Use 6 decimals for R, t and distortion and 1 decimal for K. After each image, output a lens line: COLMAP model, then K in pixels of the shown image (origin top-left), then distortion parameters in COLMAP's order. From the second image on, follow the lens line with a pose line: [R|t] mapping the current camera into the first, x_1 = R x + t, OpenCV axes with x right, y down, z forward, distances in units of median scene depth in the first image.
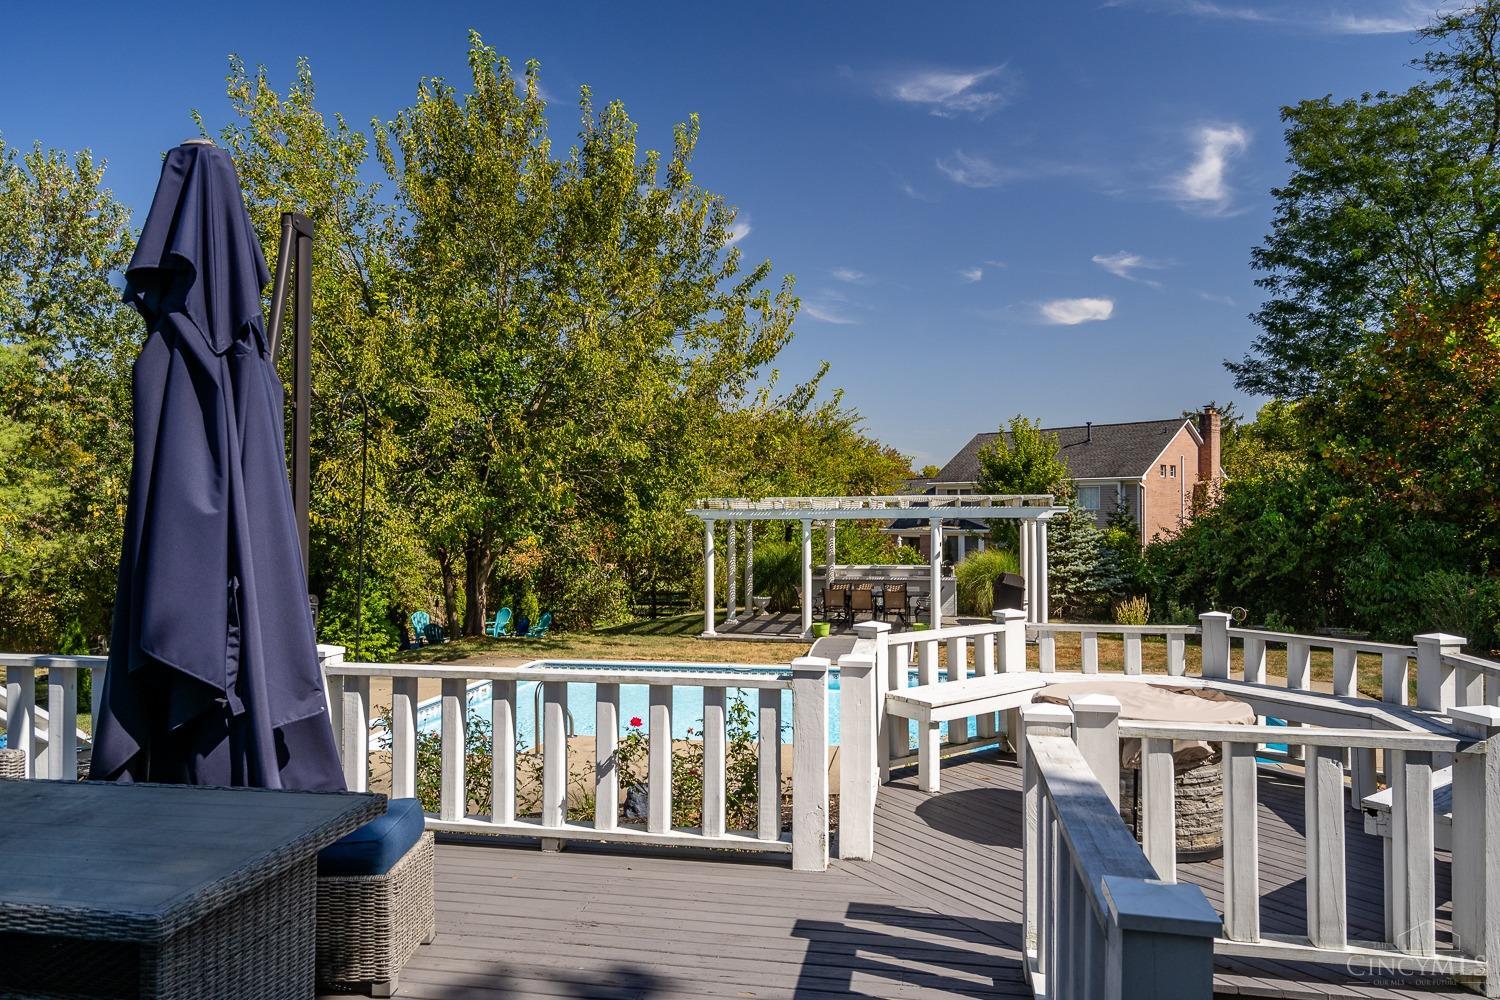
lens RADIAL K [[985.4, 0, 758.7], [0, 985.4, 515.1], [0, 0, 1]] dist [0.009459, -0.000869]
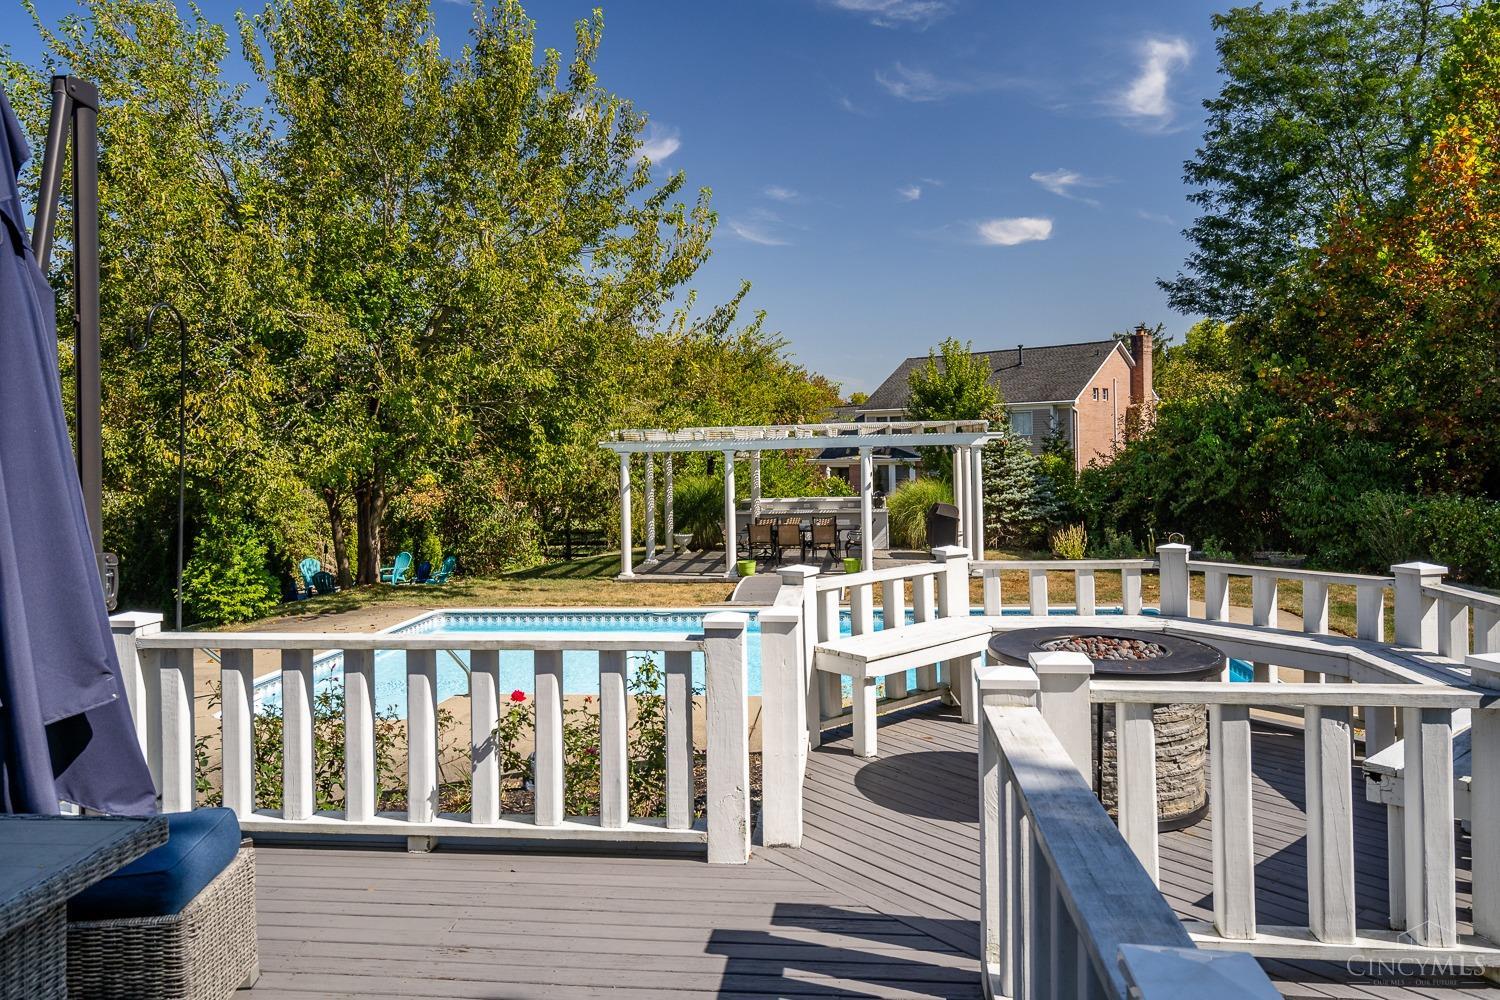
lens RADIAL K [[1029.8, 0, 754.8], [0, 1029.8, 467.5], [0, 0, 1]] dist [0.007487, -0.002135]
pose [[0.997303, -0.019193, 0.070834, 0.003645], [0.017746, 0.999622, 0.020996, 0.000412], [-0.071210, -0.019682, 0.997267, 0.024343]]
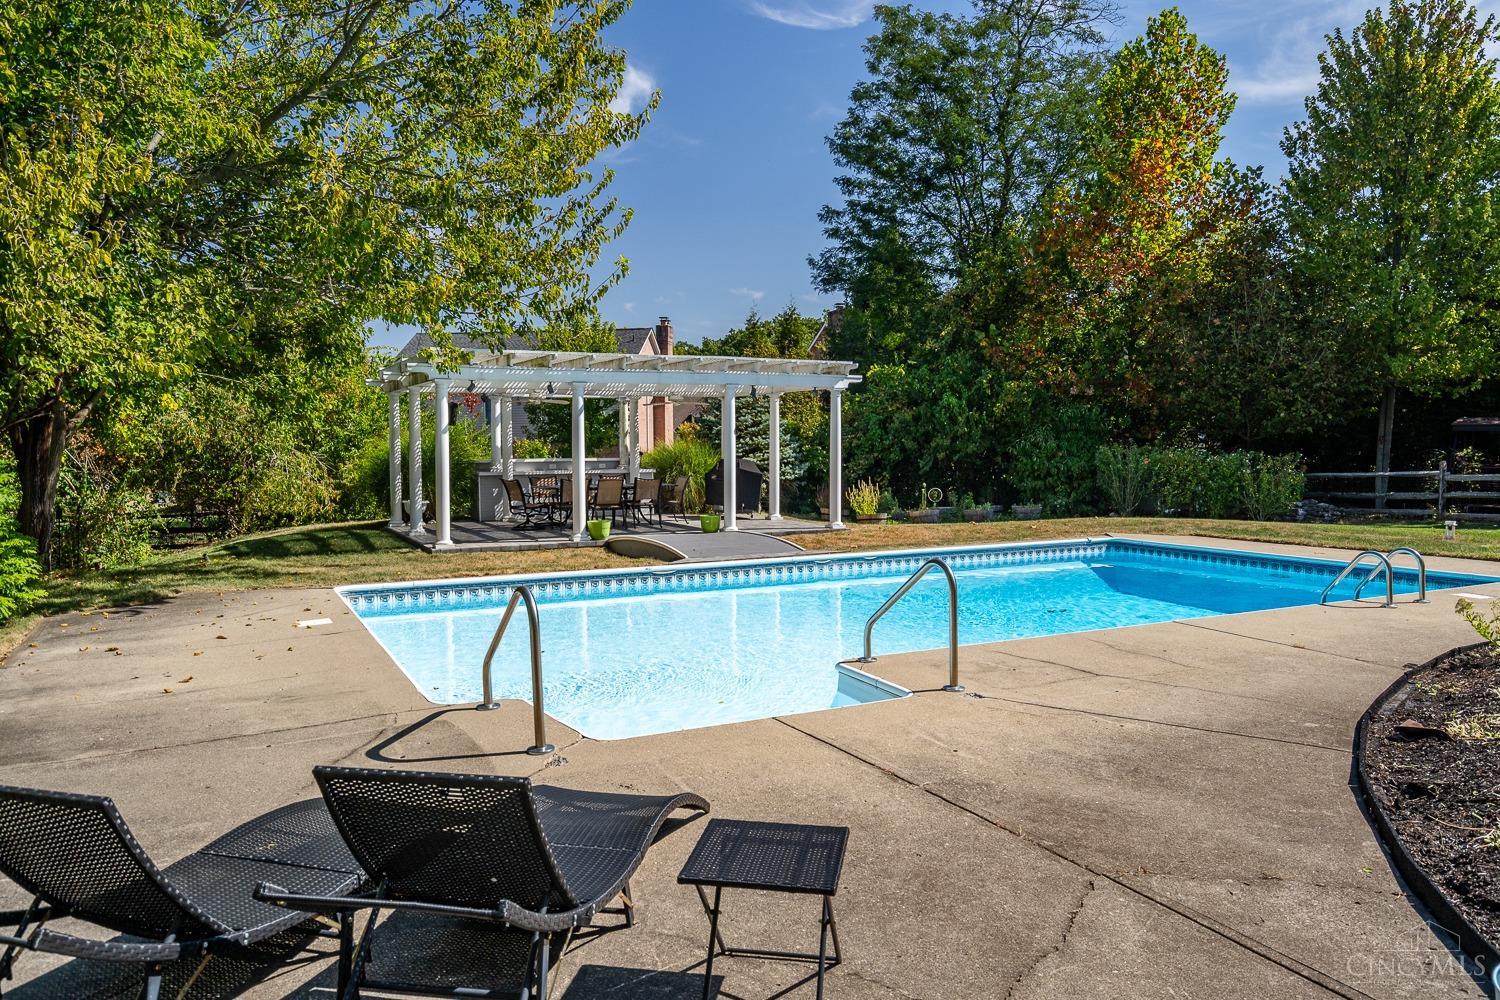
lens RADIAL K [[1029.8, 0, 765.8], [0, 1029.8, 501.9], [0, 0, 1]] dist [0.007487, -0.002135]
pose [[0.792706, -0.036797, 0.608492, -0.321032], [0.002112, 0.998336, 0.057621, 0.050540], [-0.609600, -0.044392, 0.791465, 0.297471]]
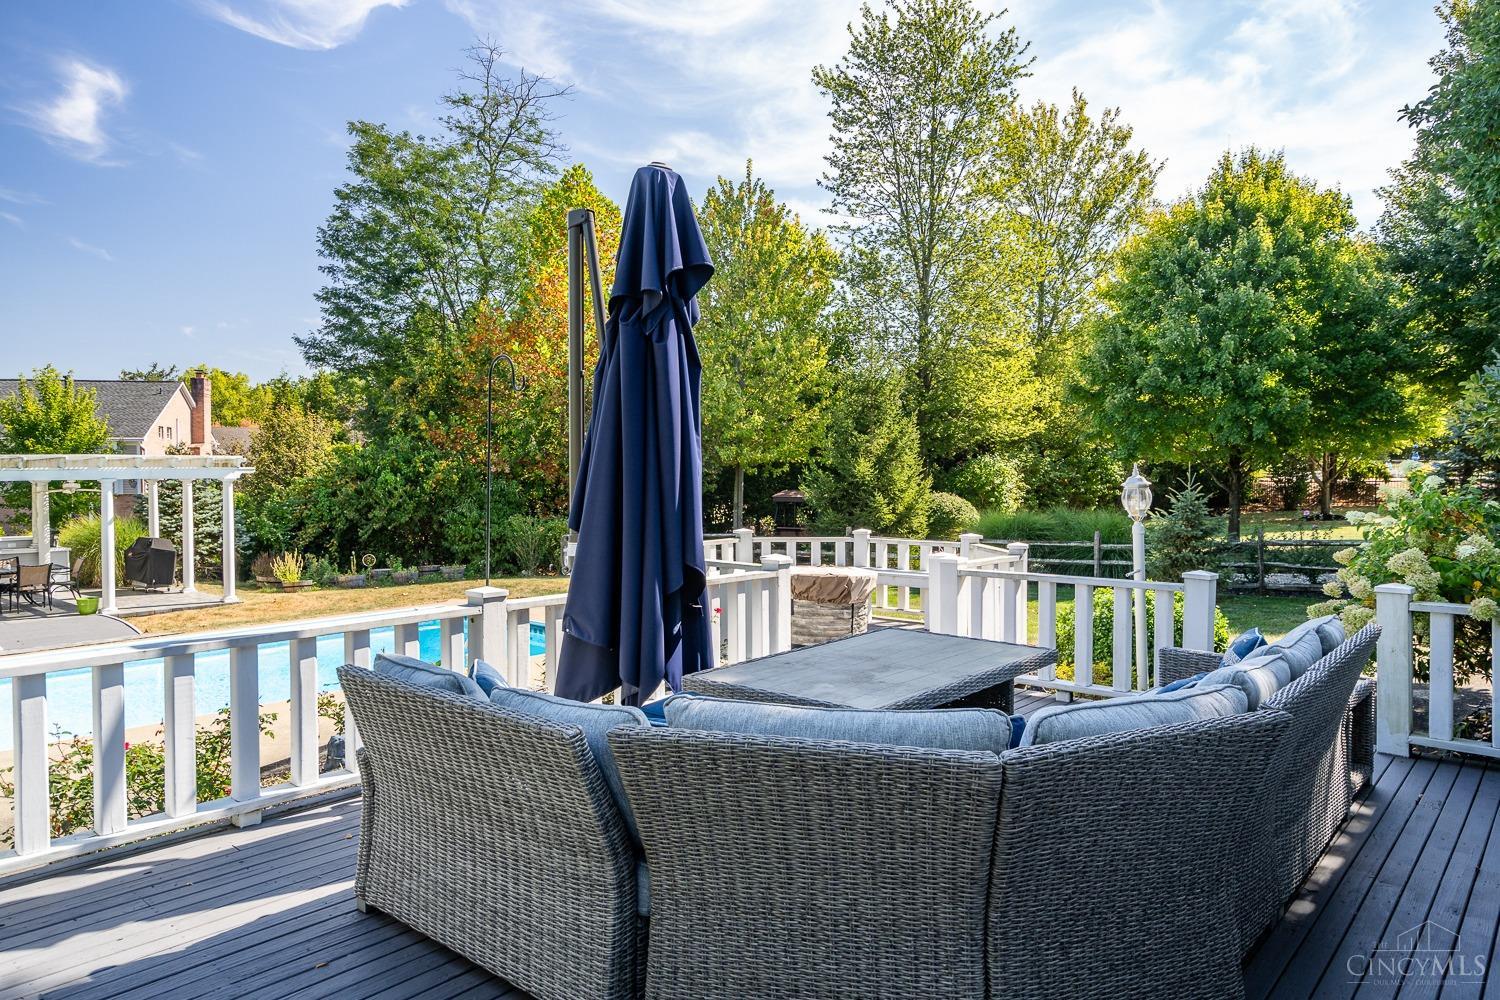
lens RADIAL K [[946.9, 0, 737.1], [0, 946.9, 493.7], [0, 0, 1]] dist [0.005314, -0.002711]
pose [[0.527529, -0.018998, 0.849324, -0.254999], [0.005406, 0.999805, 0.019006, 0.002833], [-0.849520, -0.005435, 0.527529, 0.046274]]
